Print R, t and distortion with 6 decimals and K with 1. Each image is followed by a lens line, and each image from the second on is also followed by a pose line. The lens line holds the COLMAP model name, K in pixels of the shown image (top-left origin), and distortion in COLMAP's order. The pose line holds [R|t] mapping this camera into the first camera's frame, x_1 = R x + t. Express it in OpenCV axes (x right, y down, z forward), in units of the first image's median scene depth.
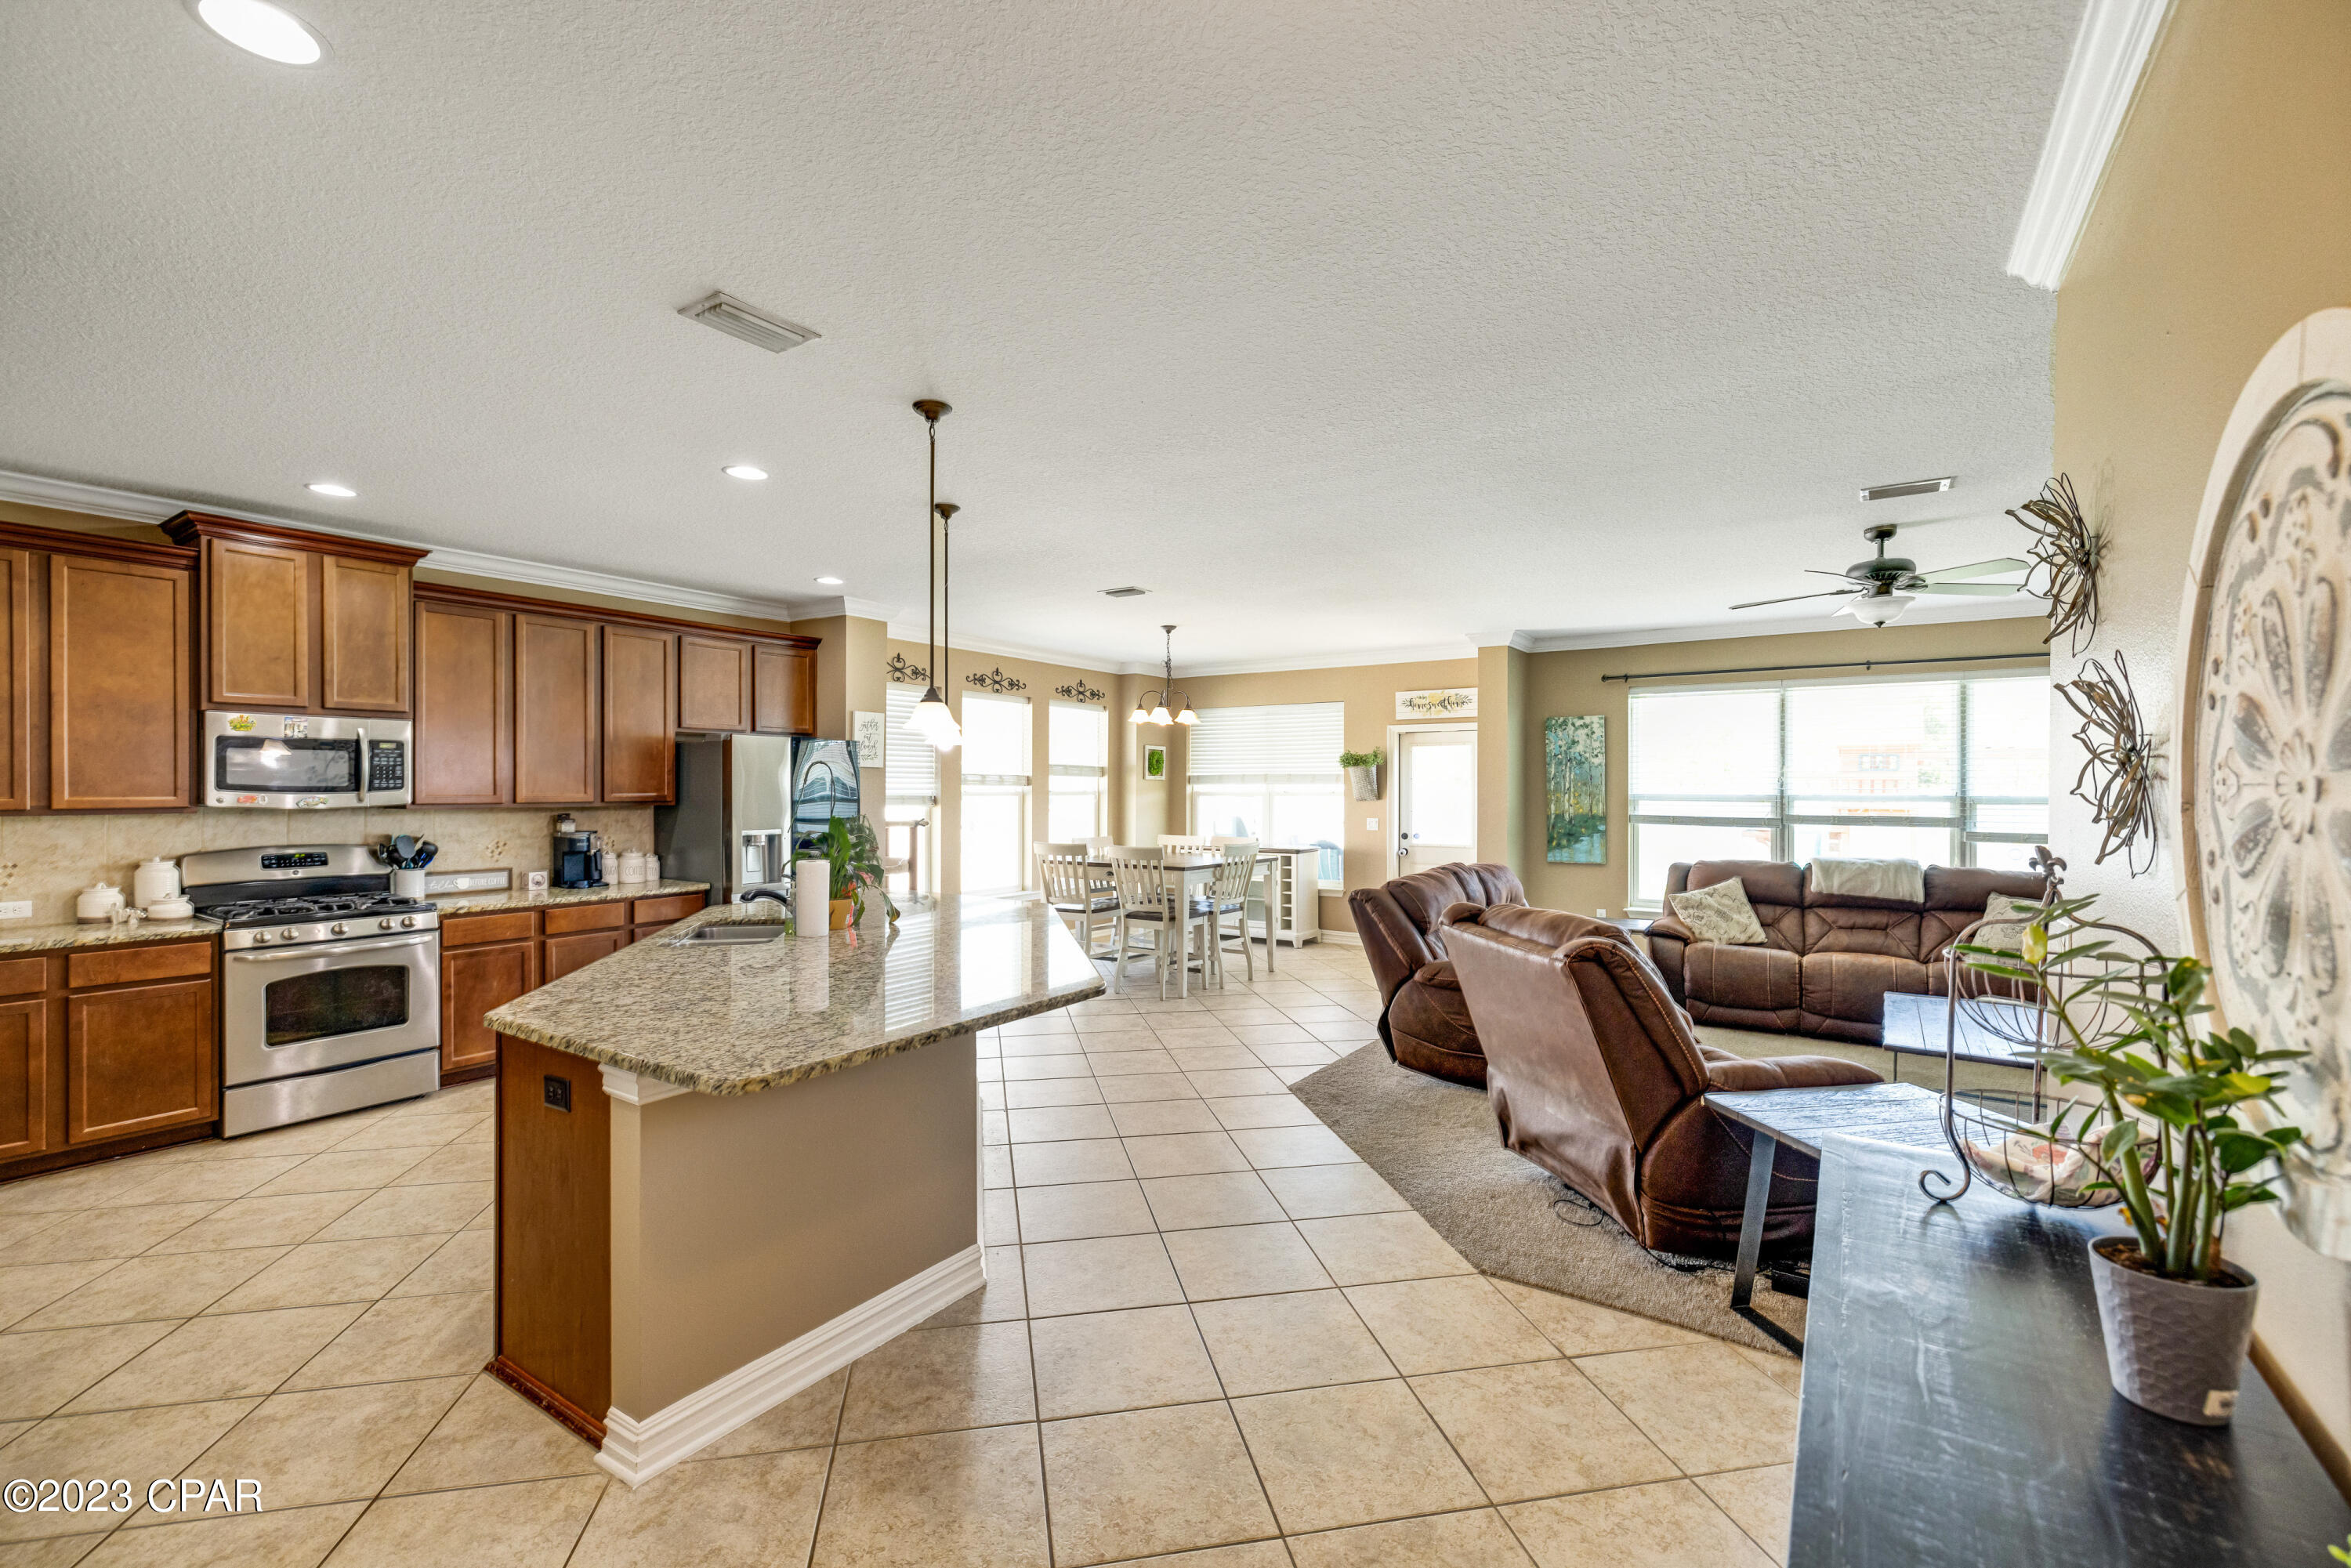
lens RADIAL K [[988.2, 0, 1165.6], [0, 988.2, 783.0], [0, 0, 1]] dist [-0.000311, 0.000346]
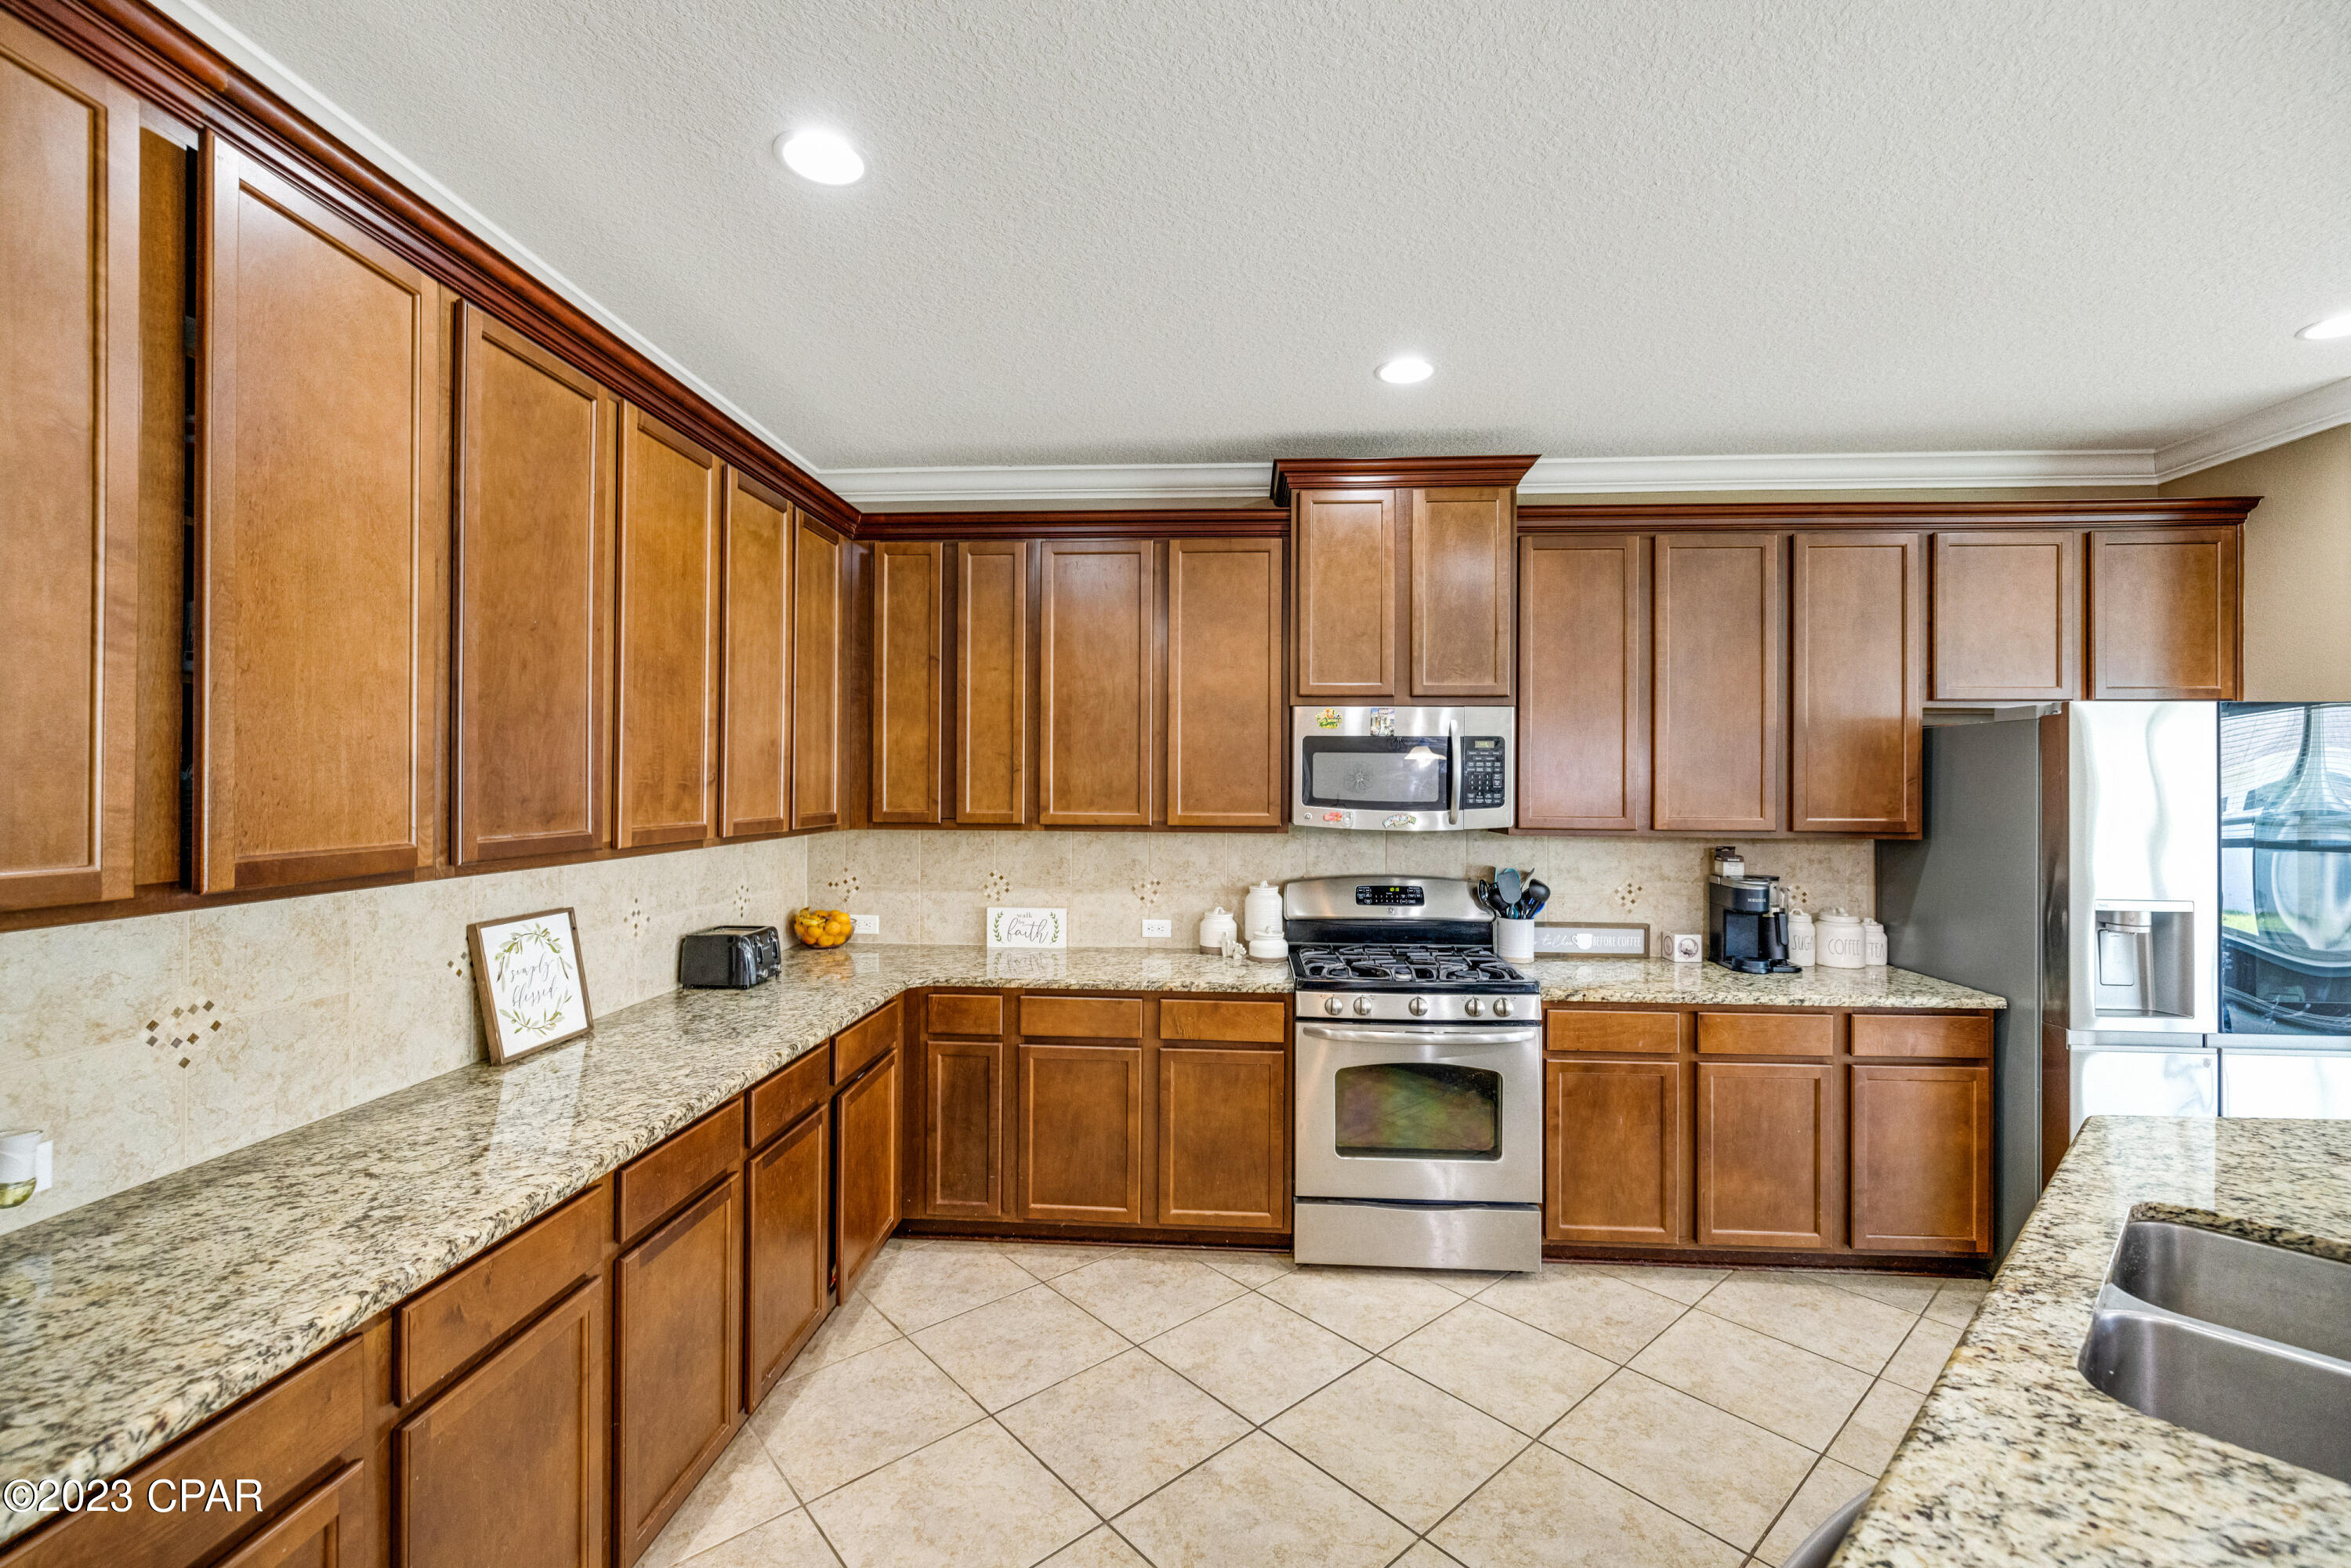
lens RADIAL K [[988.2, 0, 1168.3], [0, 988.2, 782.8], [0, 0, 1]] dist [-0.000311, 0.000346]
pose [[0.499231, 0.000439, -0.866469, -0.250563], [-0.003761, 0.999992, -0.001660, -0.007268], [0.866461, 0.004087, 0.499228, 0.392559]]
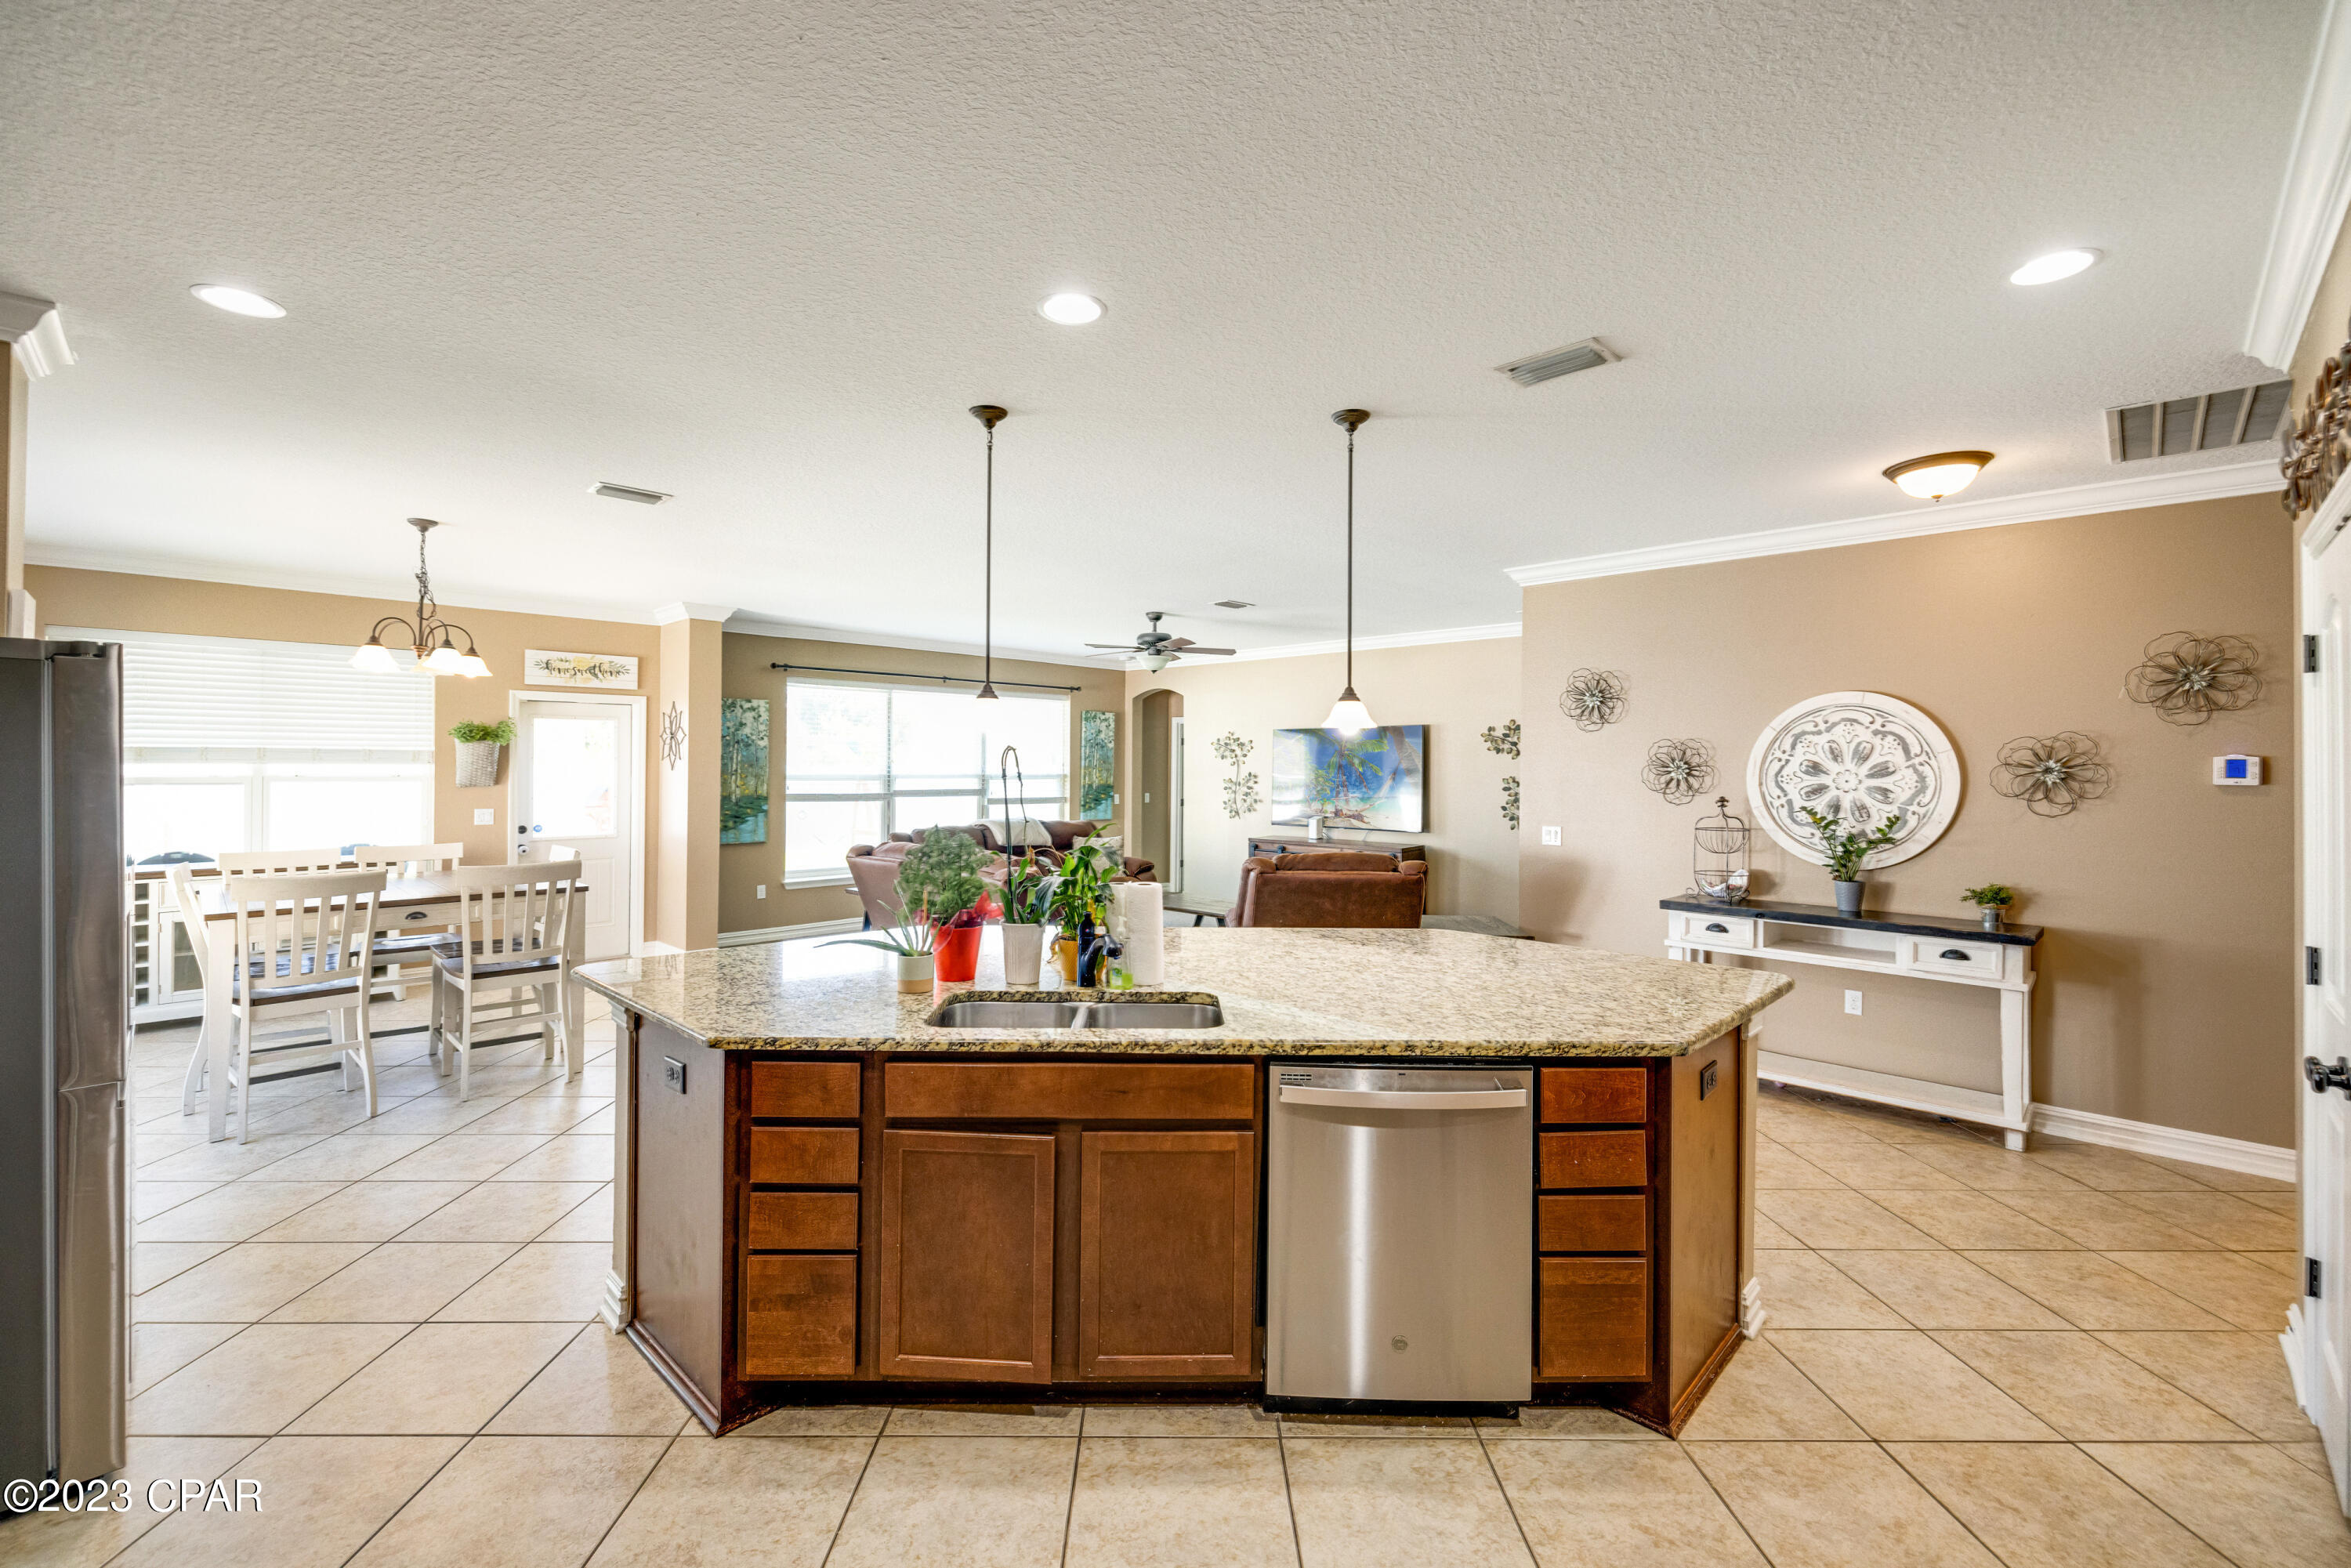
lens RADIAL K [[988.2, 0, 1170.9], [0, 988.2, 757.3], [0, 0, 1]] dist [-0.000311, 0.000346]
pose [[0.182487, 0.005652, 0.983192, -0.758116], [-0.009006, 0.999951, -0.004077, -0.011009], [-0.983167, -0.008111, 0.182529, 0.575798]]
